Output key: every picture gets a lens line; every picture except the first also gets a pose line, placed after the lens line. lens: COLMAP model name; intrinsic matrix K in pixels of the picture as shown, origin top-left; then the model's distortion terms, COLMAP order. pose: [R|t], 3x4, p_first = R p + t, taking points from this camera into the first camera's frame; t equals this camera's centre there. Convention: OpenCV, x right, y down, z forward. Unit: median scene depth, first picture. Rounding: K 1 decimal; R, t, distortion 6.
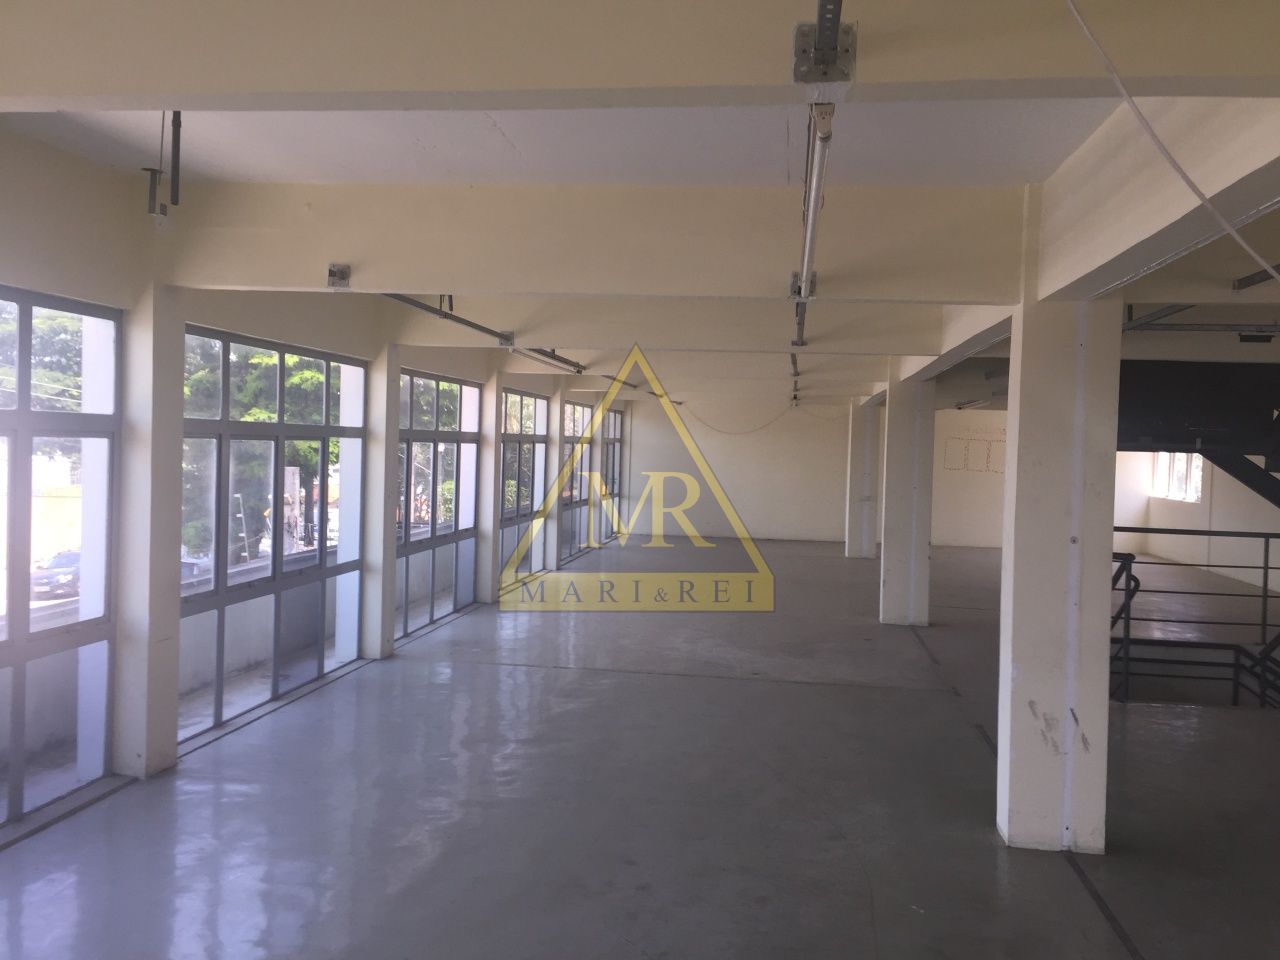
lens RADIAL K [[1111.0, 0, 653.0], [0, 1111.0, 458.7], [0, 0, 1]] dist [0.088314, -0.103897]
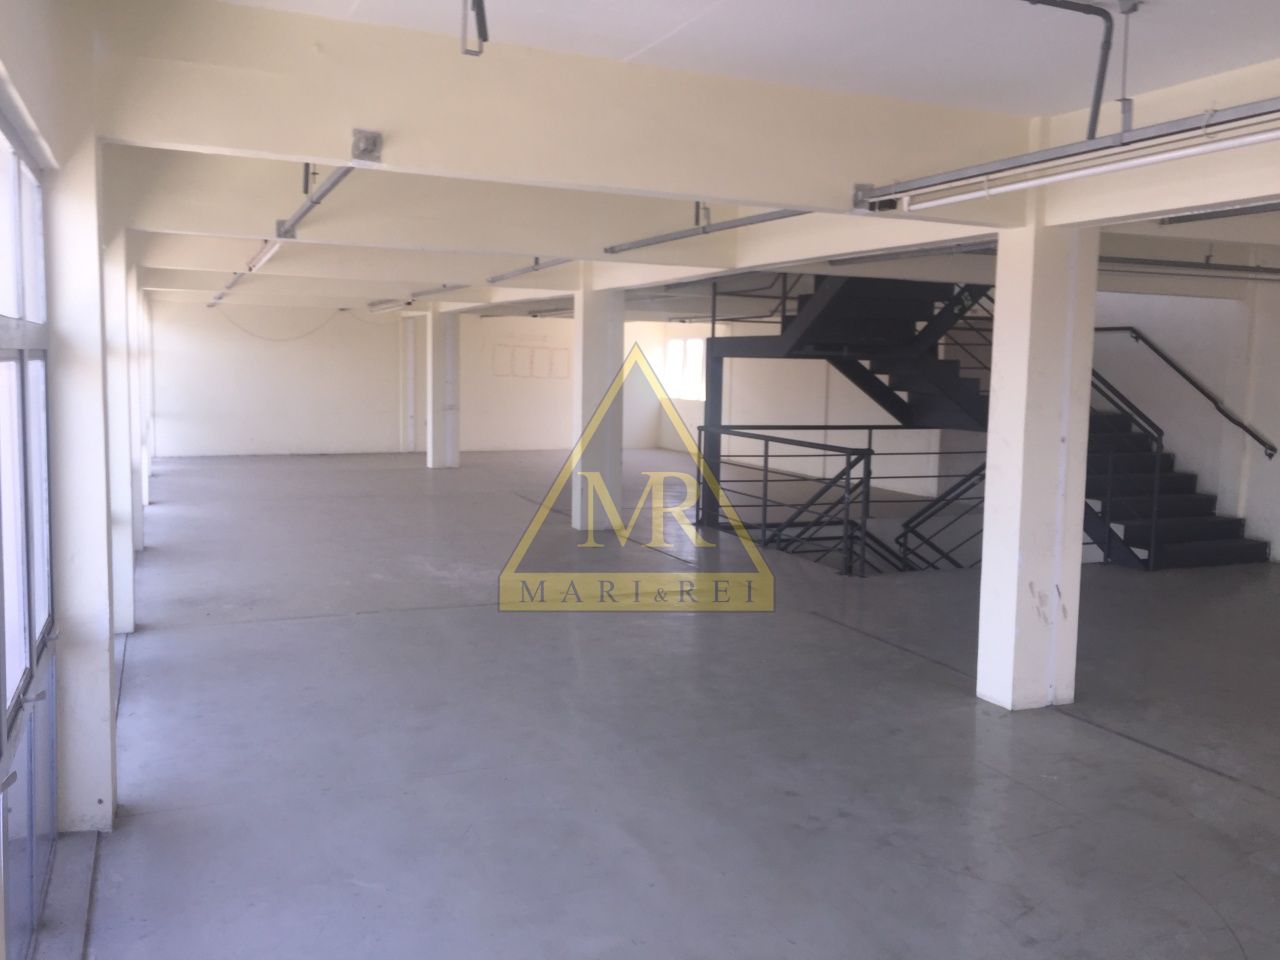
lens RADIAL K [[1111.0, 0, 653.0], [0, 1111.0, 458.7], [0, 0, 1]] dist [0.088314, -0.103897]
pose [[0.853801, -0.058032, 0.517354, -0.526133], [0.013565, 0.995910, 0.089325, -0.014729], [-0.520422, -0.069248, 0.851097, 0.222430]]
